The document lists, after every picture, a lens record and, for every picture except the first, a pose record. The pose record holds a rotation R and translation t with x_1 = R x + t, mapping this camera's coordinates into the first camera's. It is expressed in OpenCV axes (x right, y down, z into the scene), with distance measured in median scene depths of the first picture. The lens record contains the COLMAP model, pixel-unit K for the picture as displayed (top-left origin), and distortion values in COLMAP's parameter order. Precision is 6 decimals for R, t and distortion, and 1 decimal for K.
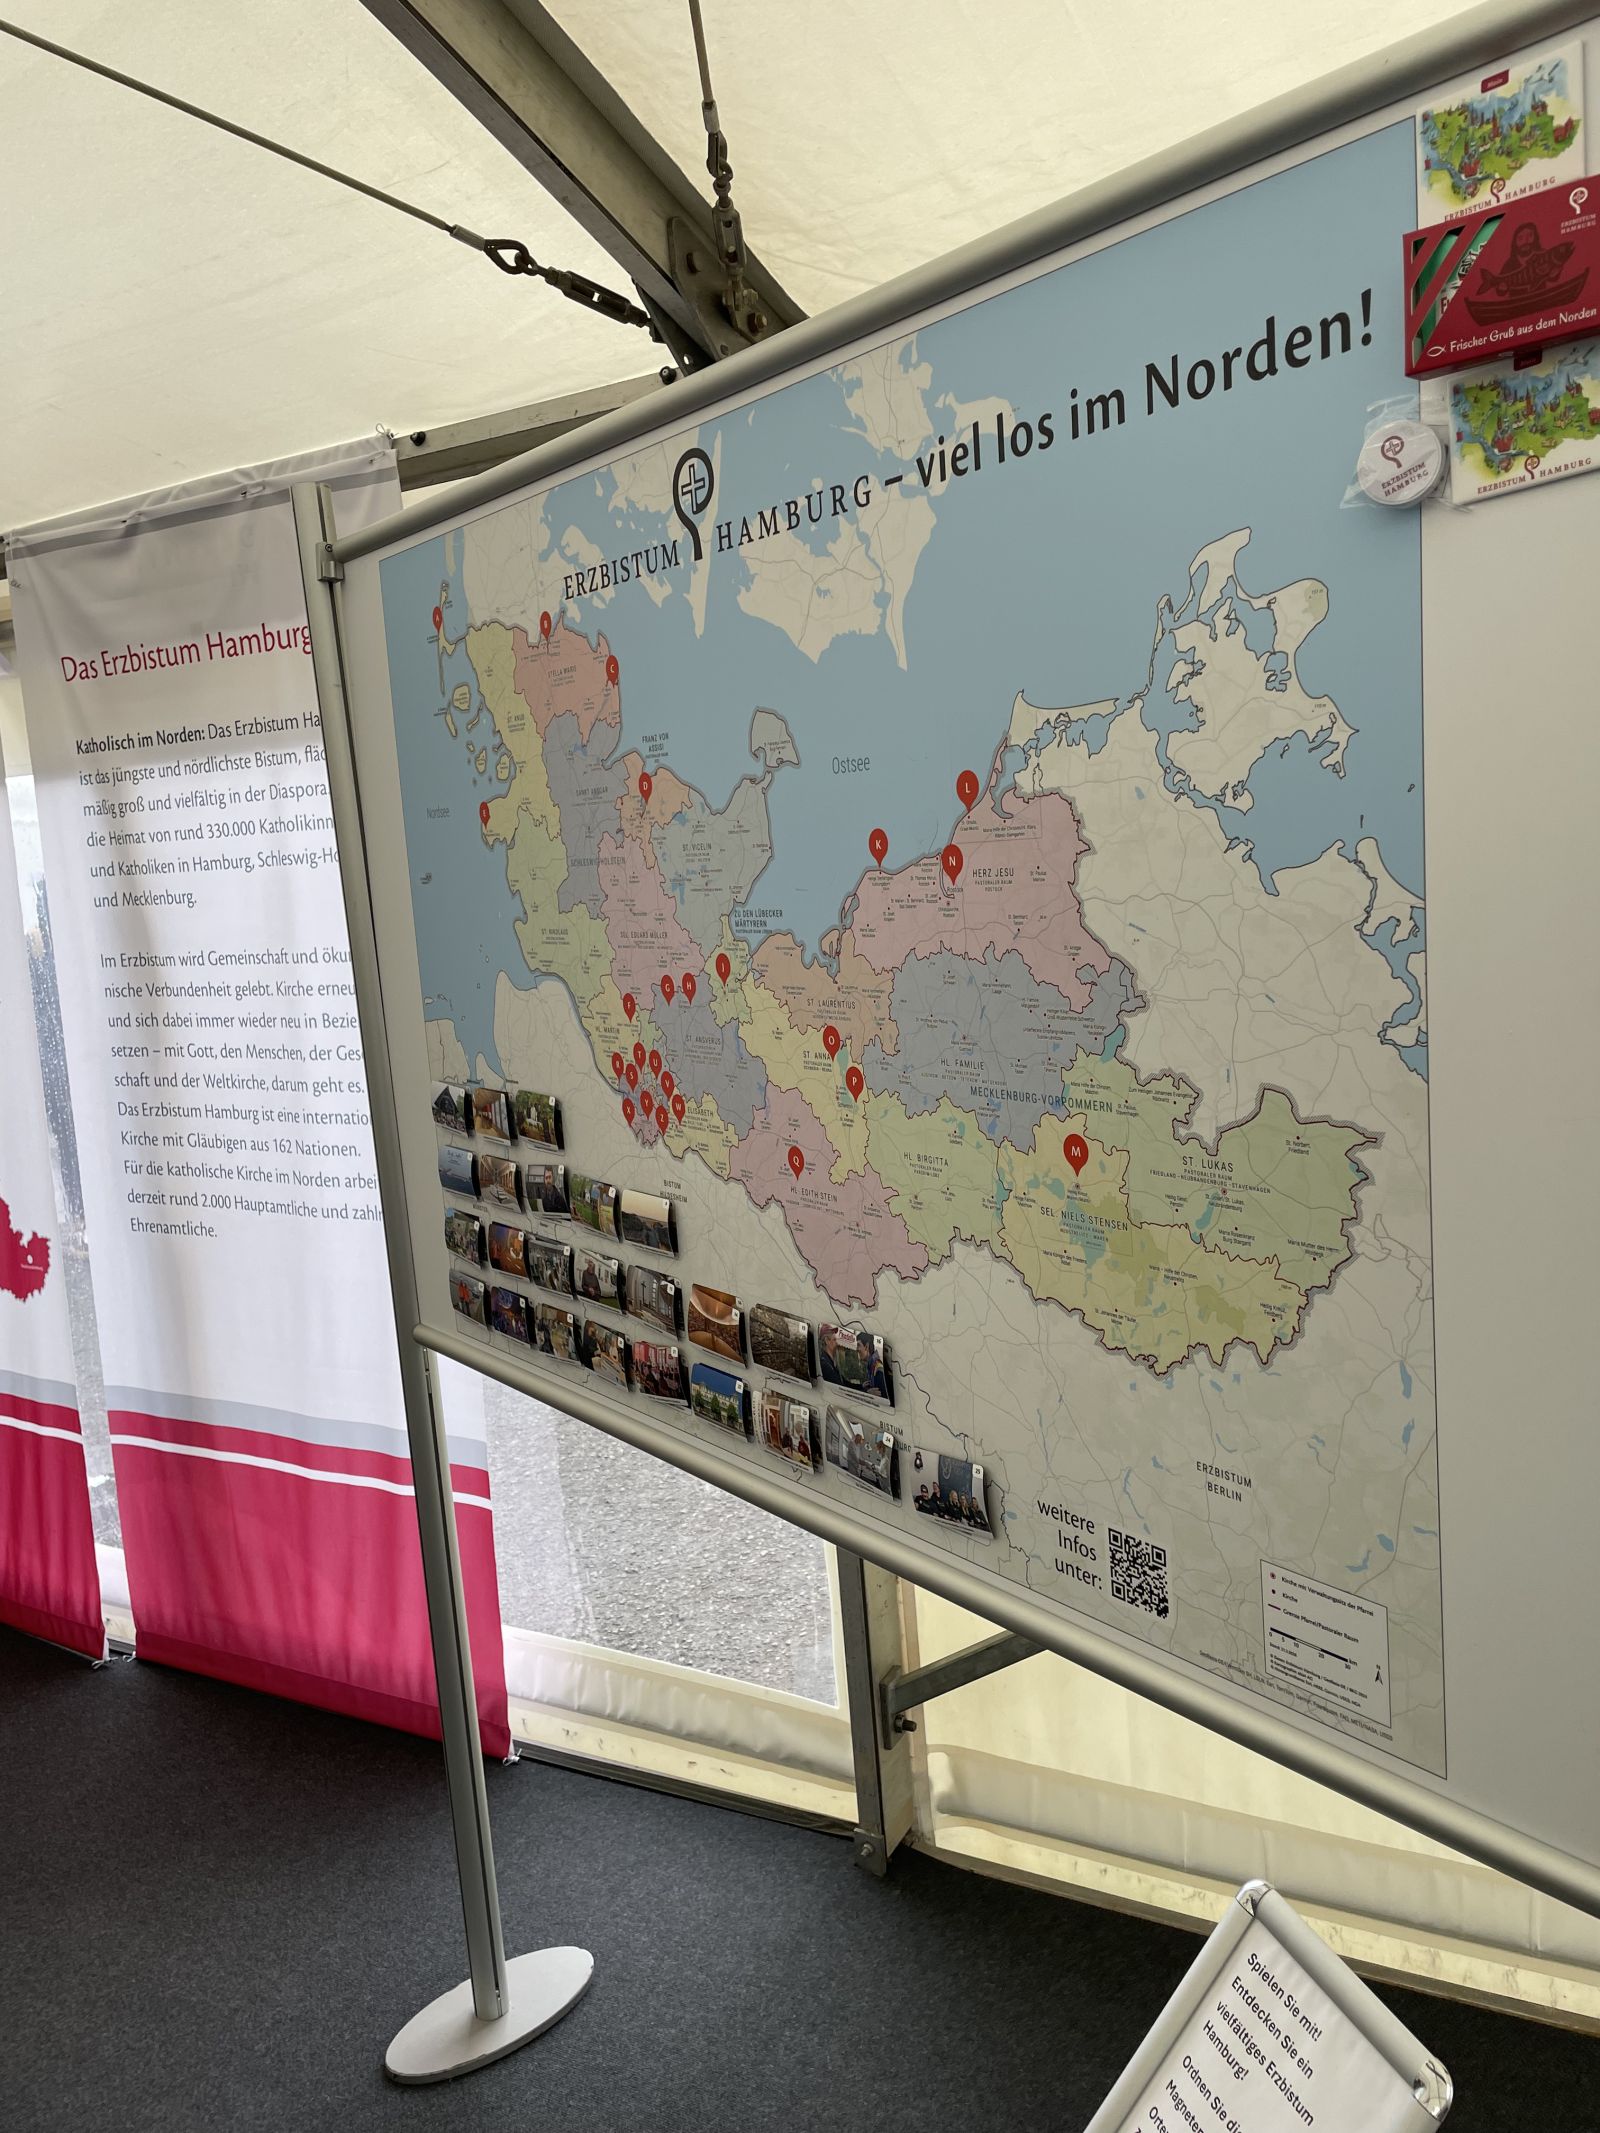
lens RADIAL K [[1586.4, 0, 800.0], [0, 1586.4, 1066.5], [0, 0, 1]] dist [0.037165, -0.000355]
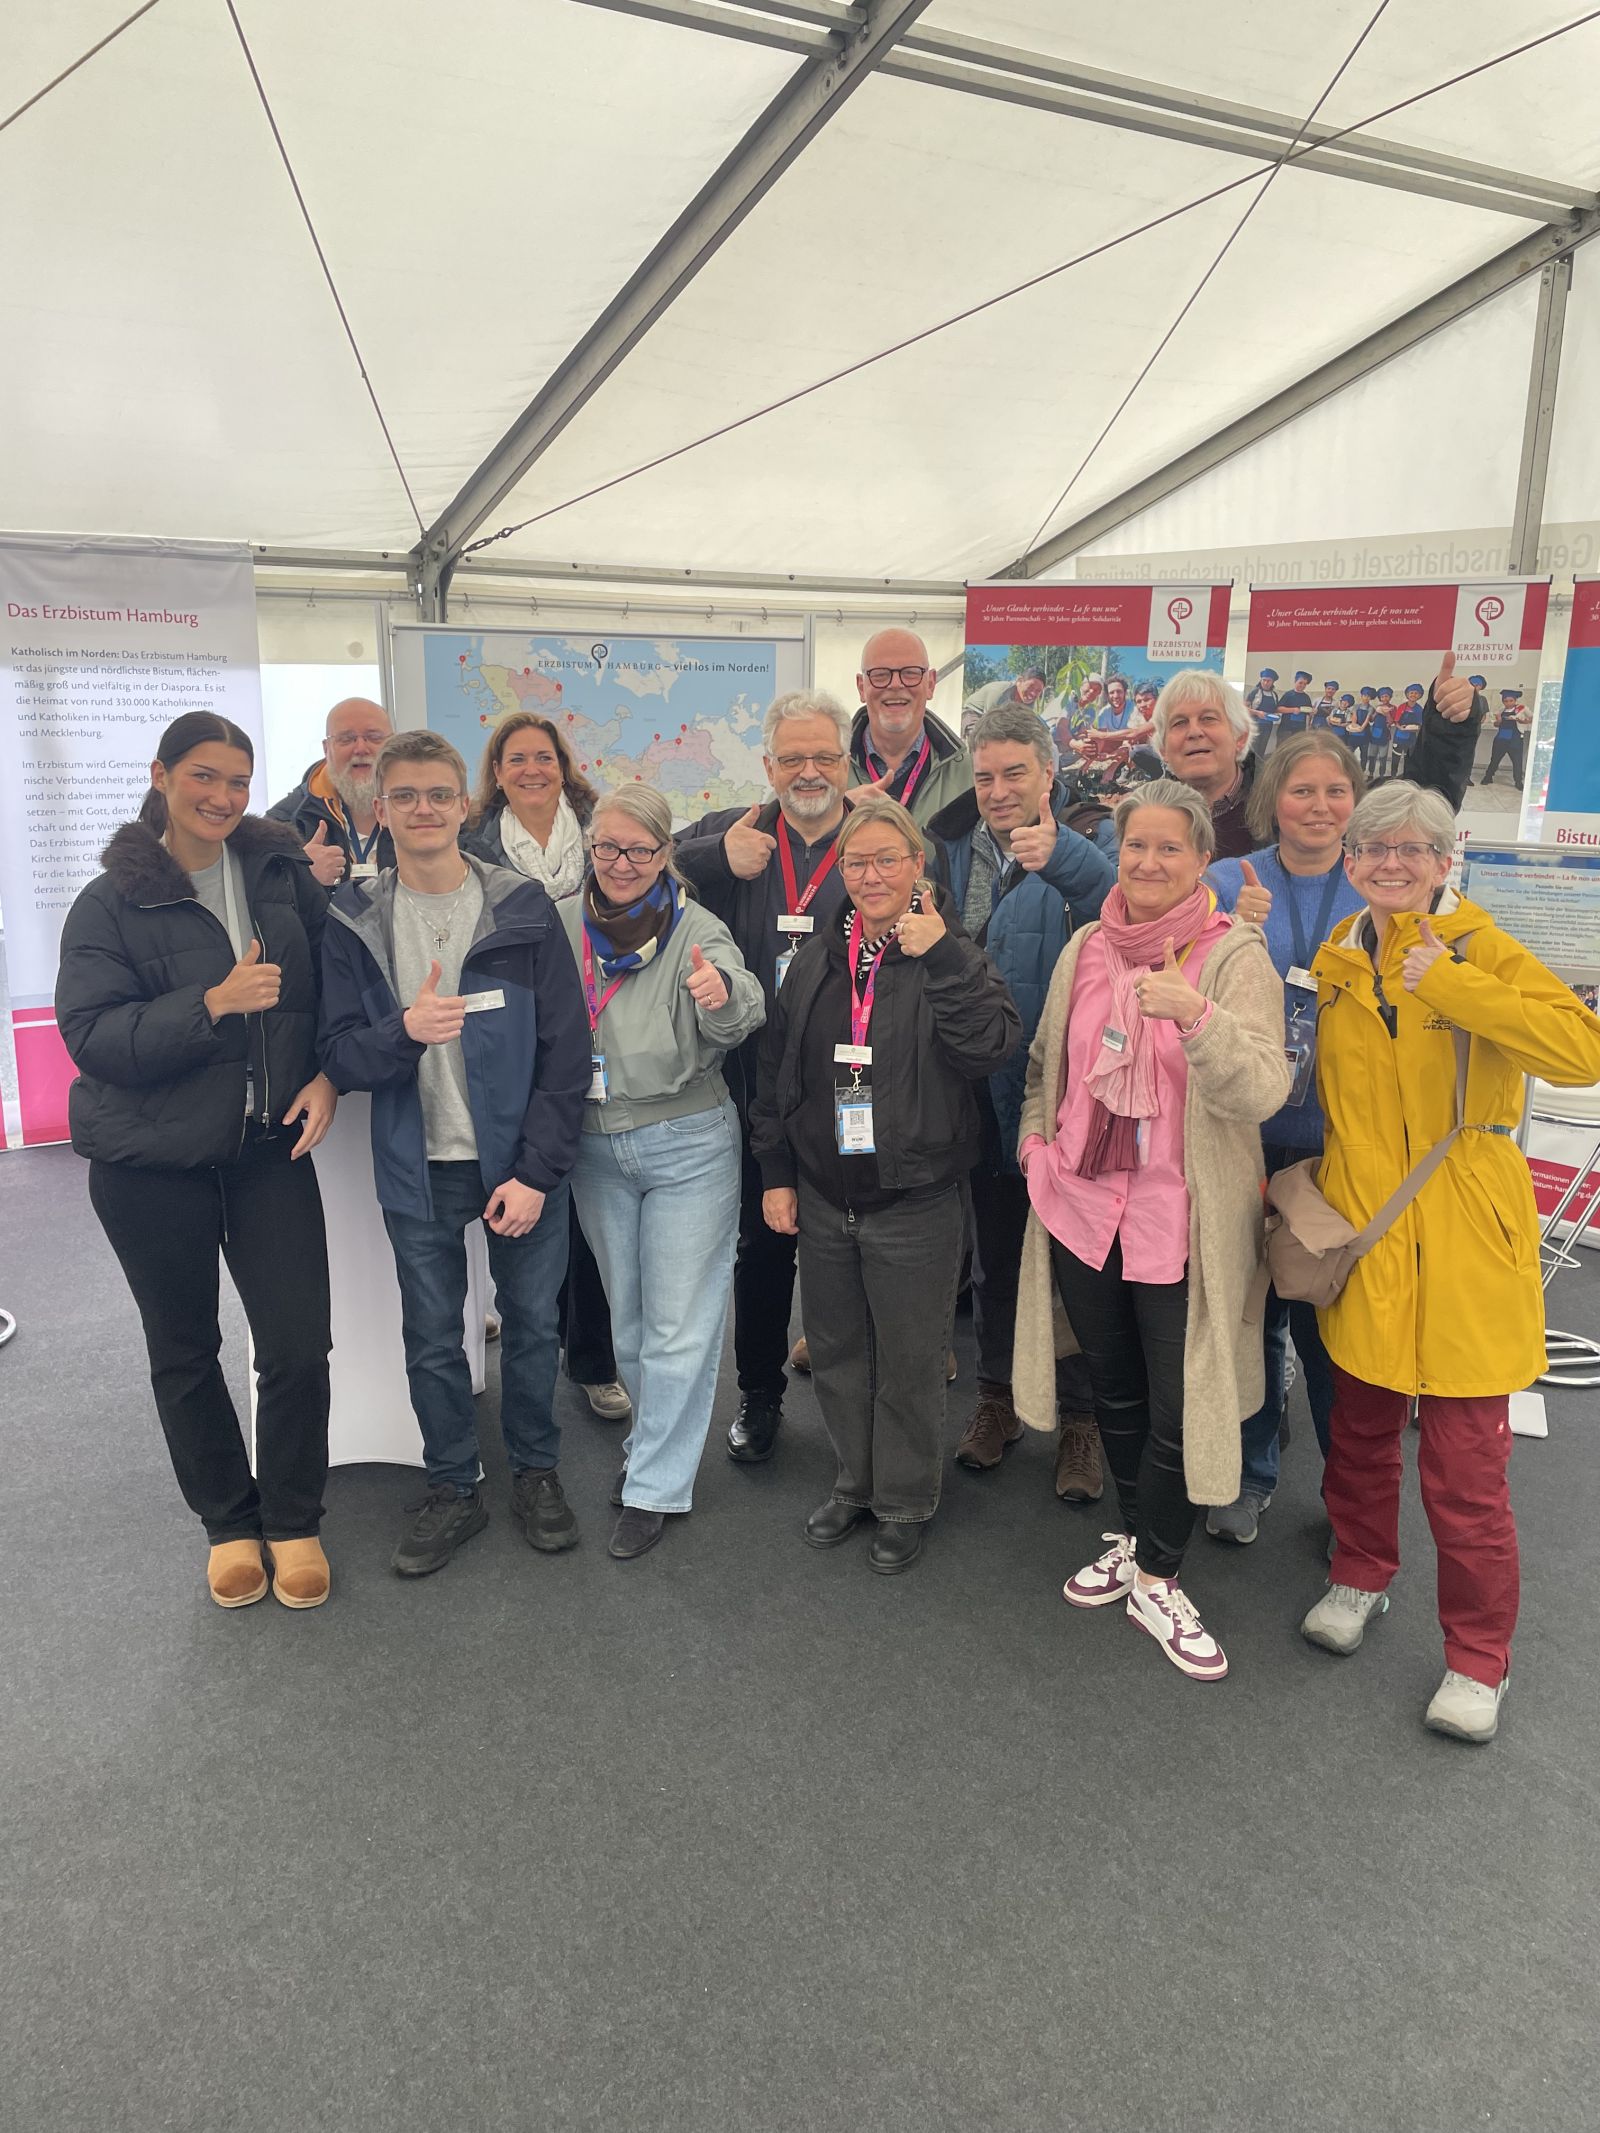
lens RADIAL K [[1594.1, 0, 800.0], [0, 1594.1, 1066.5], [0, 0, 1]] dist [-0.000195, 0.002498]
pose [[0.509974, -0.120566, 0.851699, -3.532500], [0.068894, 0.992673, 0.099270, 0.361484], [-0.857427, 0.008051, 0.514543, -1.670665]]
